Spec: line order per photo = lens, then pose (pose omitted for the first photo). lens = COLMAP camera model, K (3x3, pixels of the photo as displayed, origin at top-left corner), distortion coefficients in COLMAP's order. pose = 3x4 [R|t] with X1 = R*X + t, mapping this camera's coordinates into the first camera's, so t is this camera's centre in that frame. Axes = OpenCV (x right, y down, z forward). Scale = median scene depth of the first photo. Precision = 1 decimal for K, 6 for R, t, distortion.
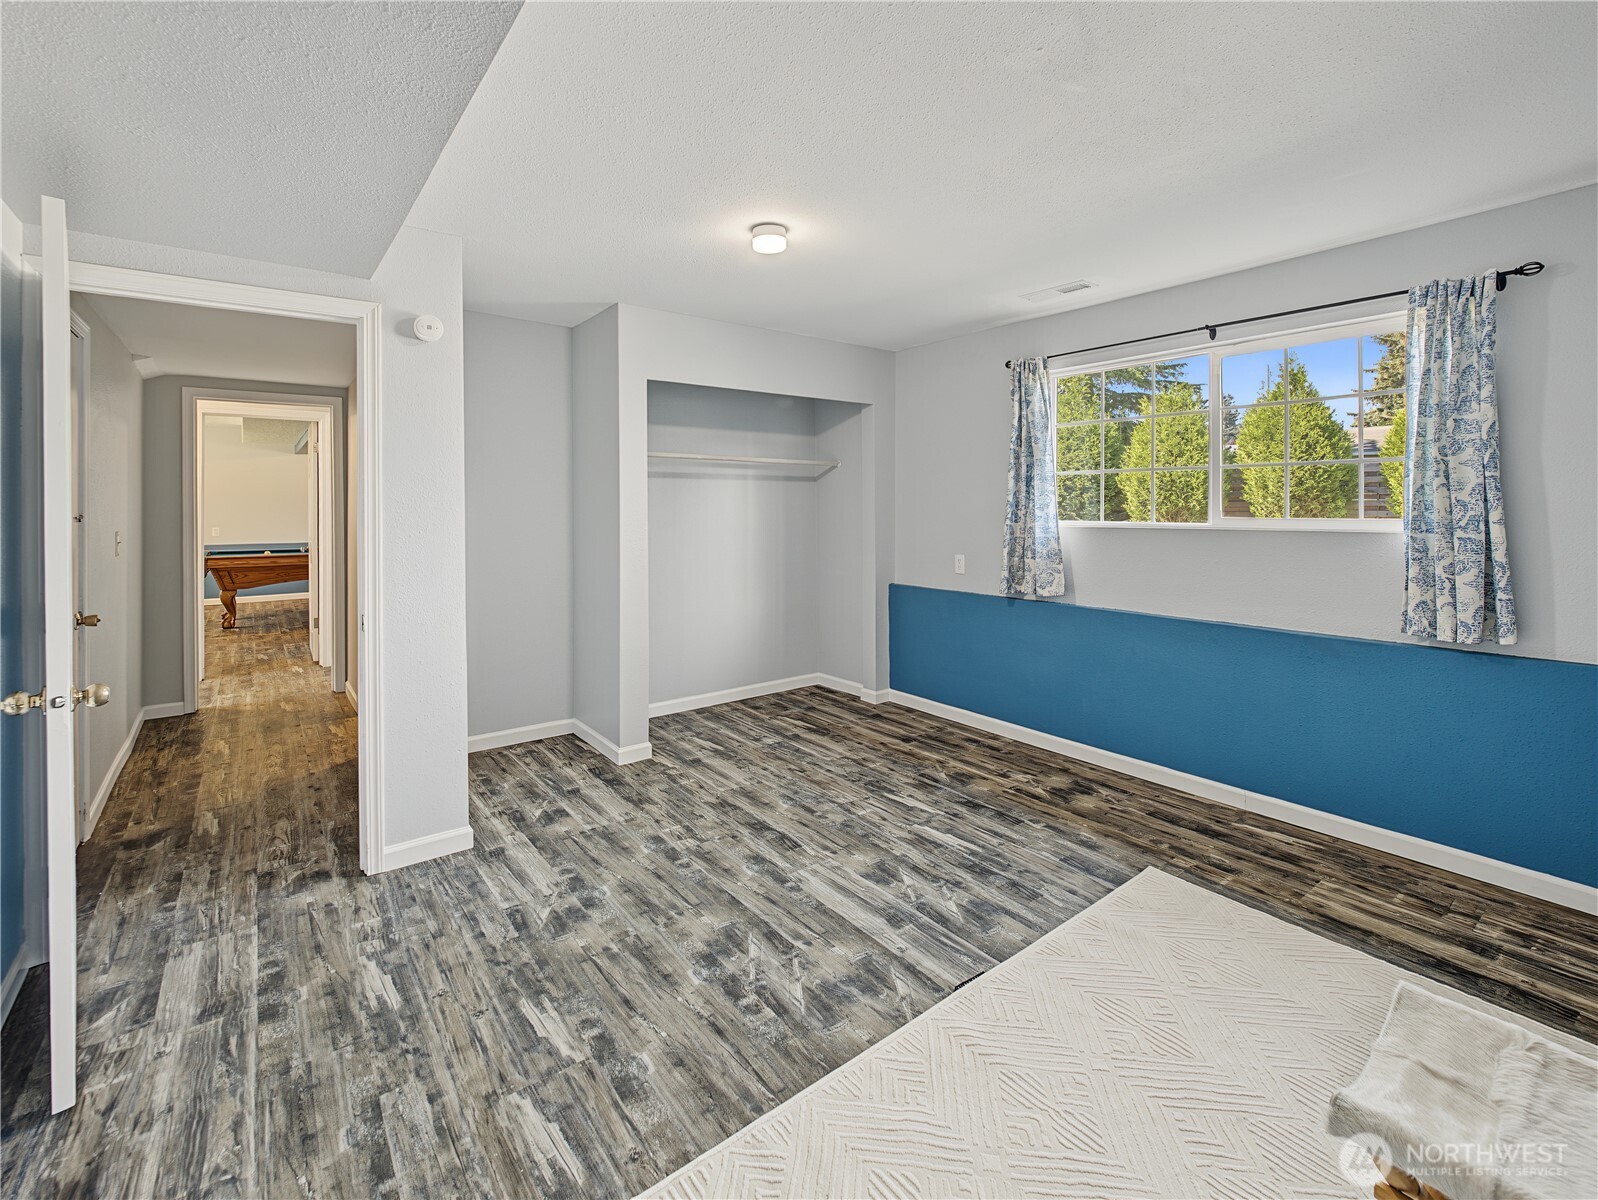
lens RADIAL K [[691.2, 0, 797.5], [0, 691.2, 588.5], [0, 0, 1]] dist [-0.001673, -0.001798]
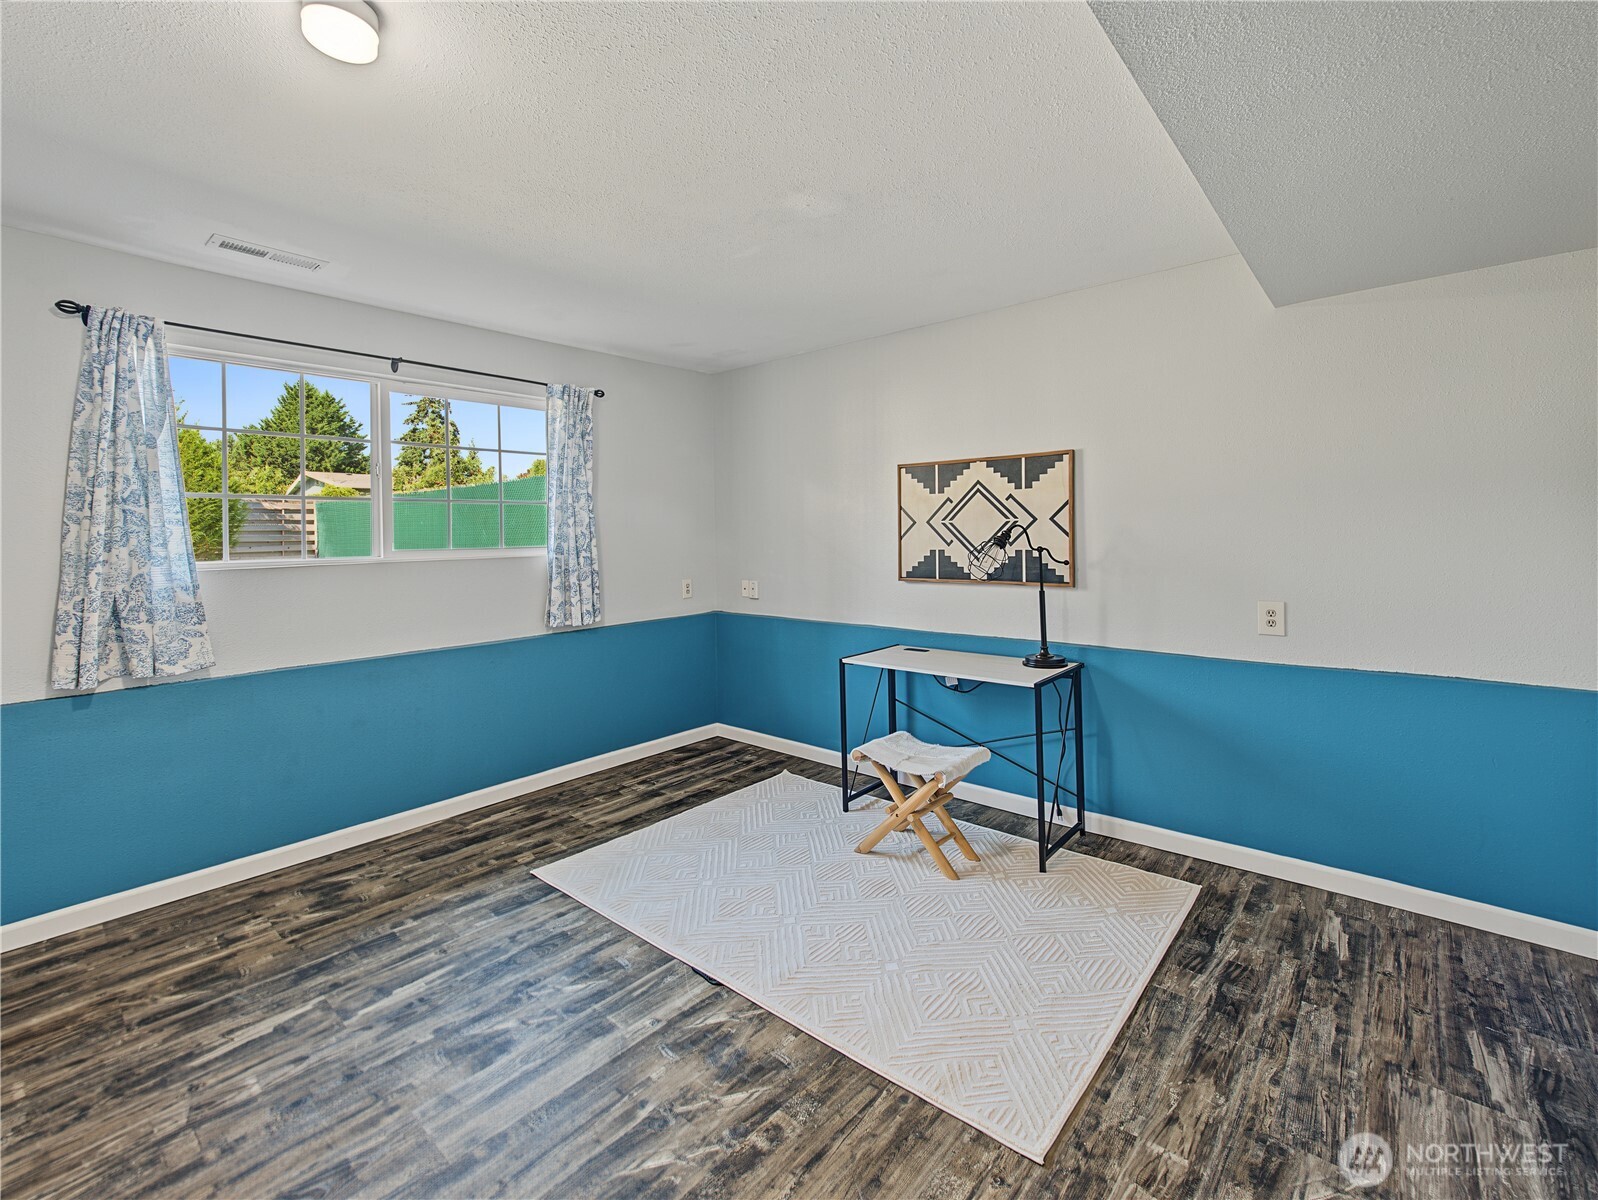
lens RADIAL K [[691.2, 0, 798.0], [0, 691.2, 612.6], [0, 0, 1]] dist [-0.001673, -0.001798]
pose [[-0.180198, -0.109004, 0.977572, -0.645881], [0.129417, 0.982574, 0.133417, -0.094410], [-0.975079, 0.150556, -0.162951, 0.797848]]
